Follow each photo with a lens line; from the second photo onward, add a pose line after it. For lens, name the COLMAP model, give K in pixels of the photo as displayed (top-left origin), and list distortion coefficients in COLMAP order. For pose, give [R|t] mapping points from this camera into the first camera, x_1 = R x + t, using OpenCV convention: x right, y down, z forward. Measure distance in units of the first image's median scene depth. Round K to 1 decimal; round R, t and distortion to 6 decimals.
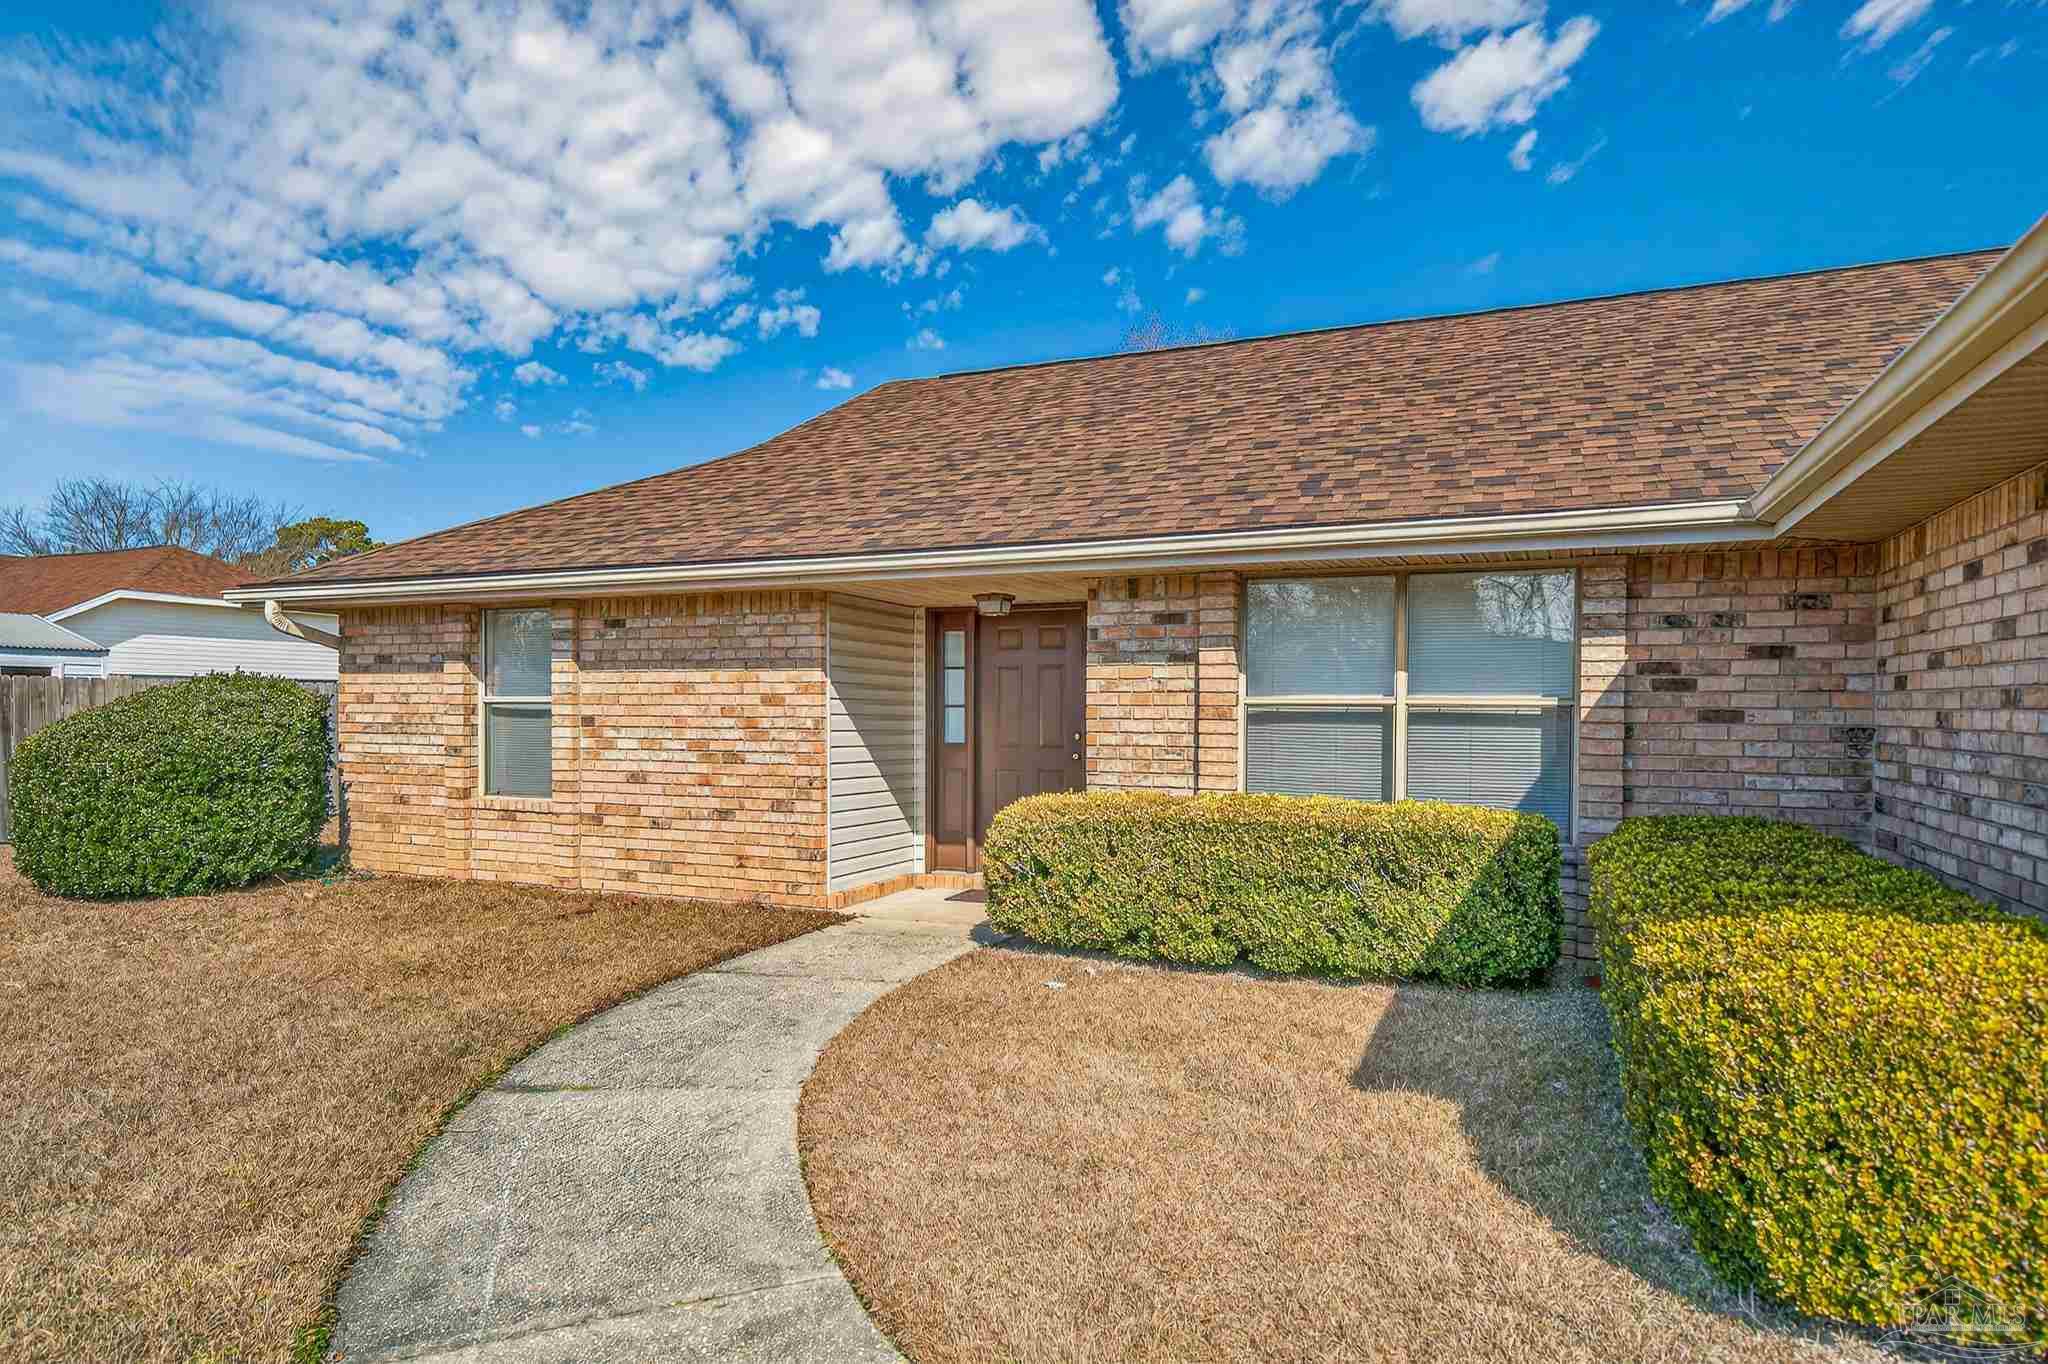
lens RADIAL K [[1170.9, 0, 1029.6], [0, 1170.9, 740.8], [0, 0, 1]] dist [-0.001413, -0.000376]
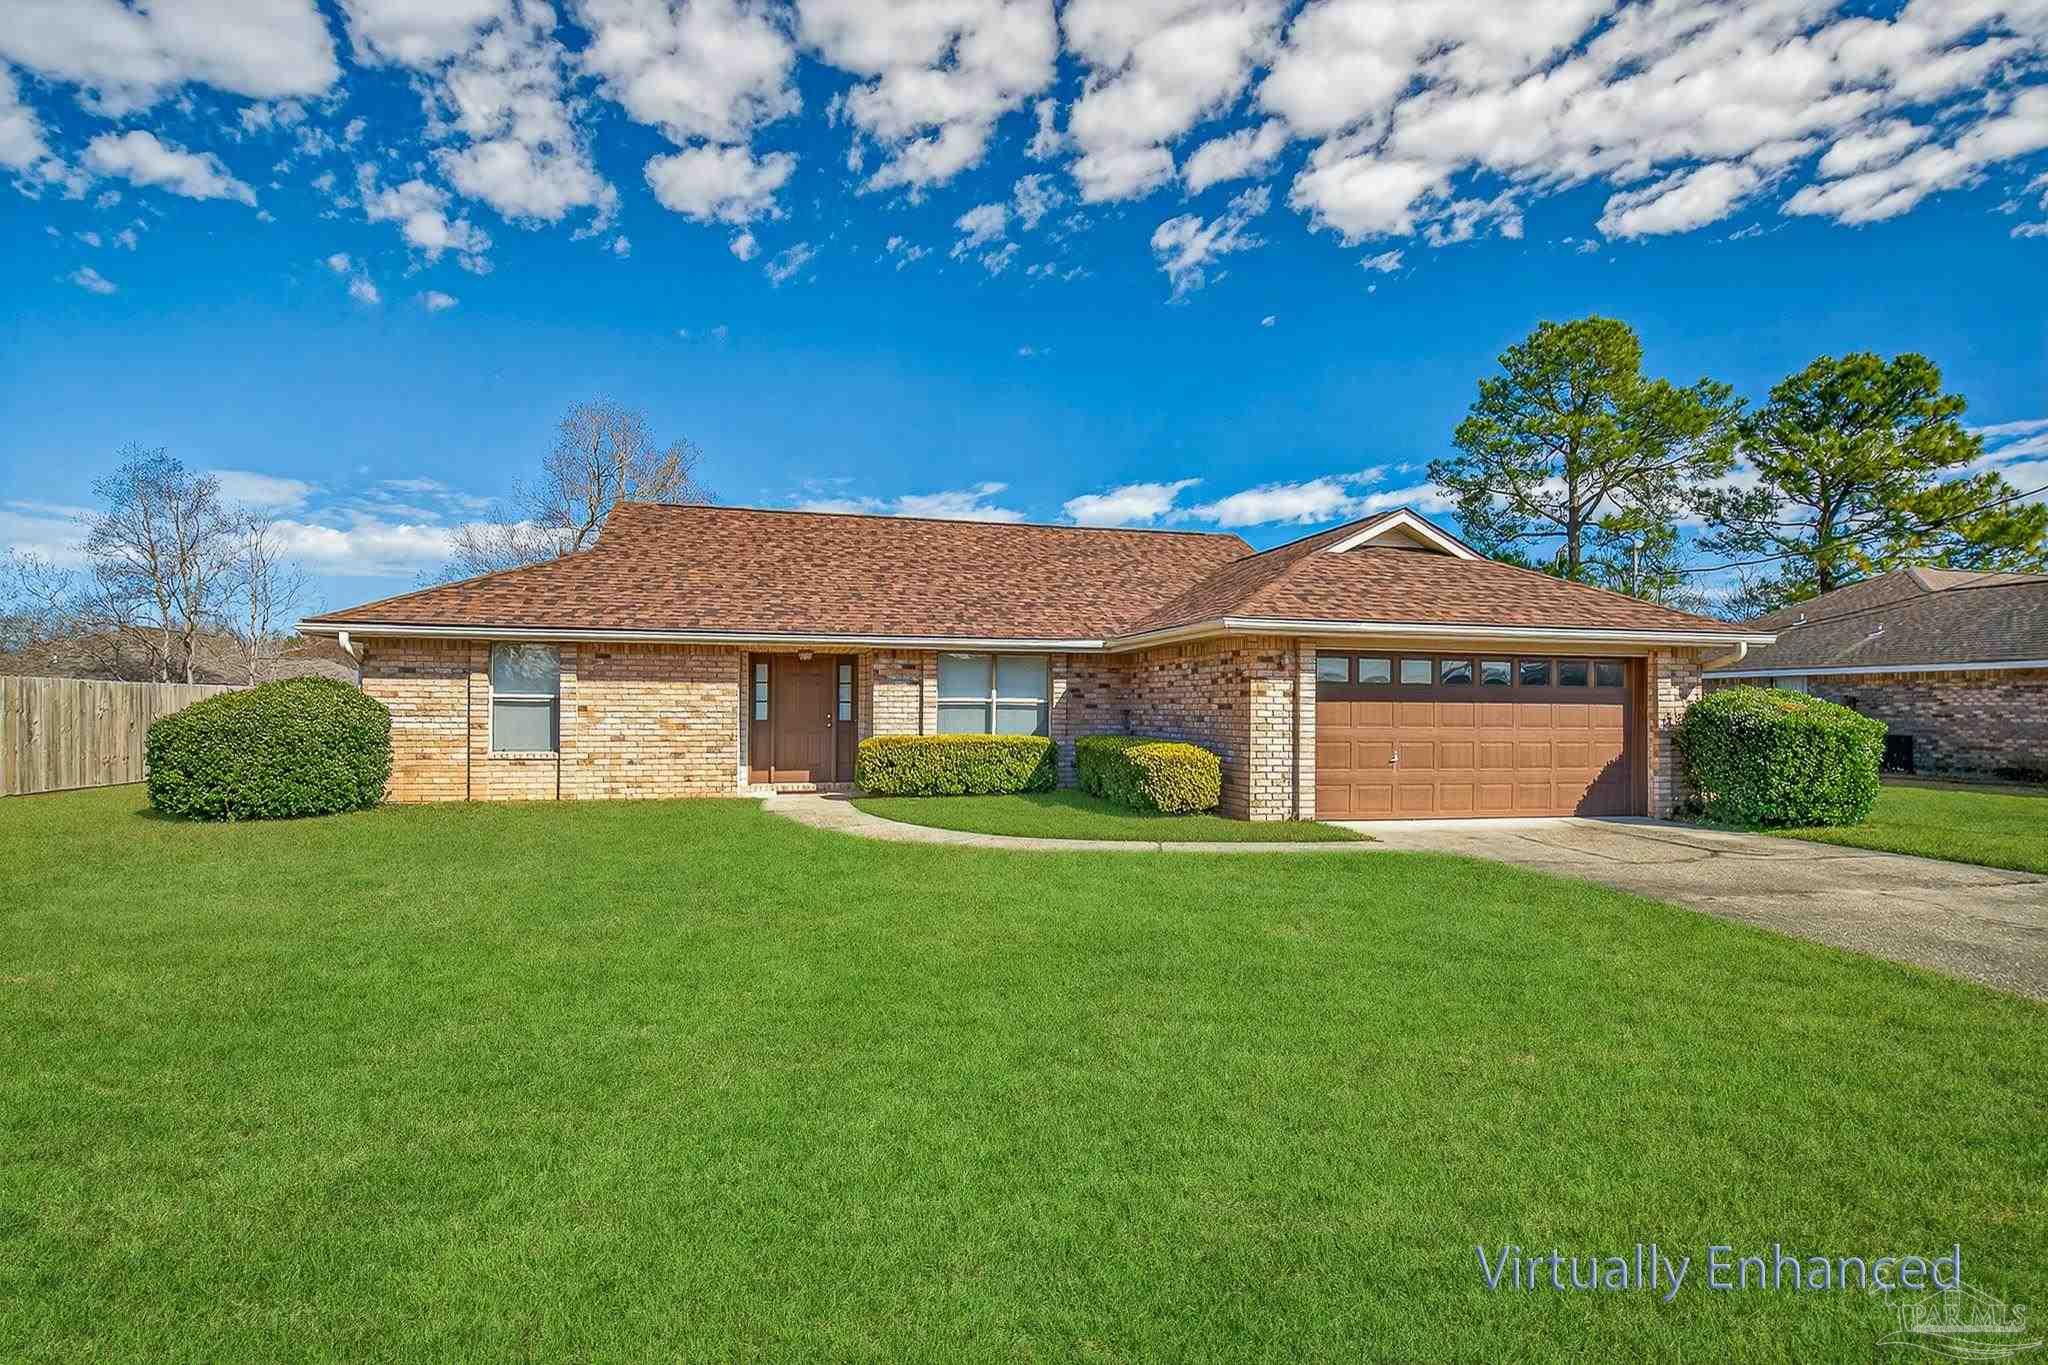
lens RADIAL K [[945.8, 0, 1023.9], [0, 945.8, 704.1], [0, 0, 1]] dist [-0.001503, -0.000144]
pose [[0.796774, 0.003784, 0.604266, -0.771775], [0.013262, 0.999630, -0.023747, 0.022317], [-0.604132, 0.026935, 0.796429, -0.645612]]
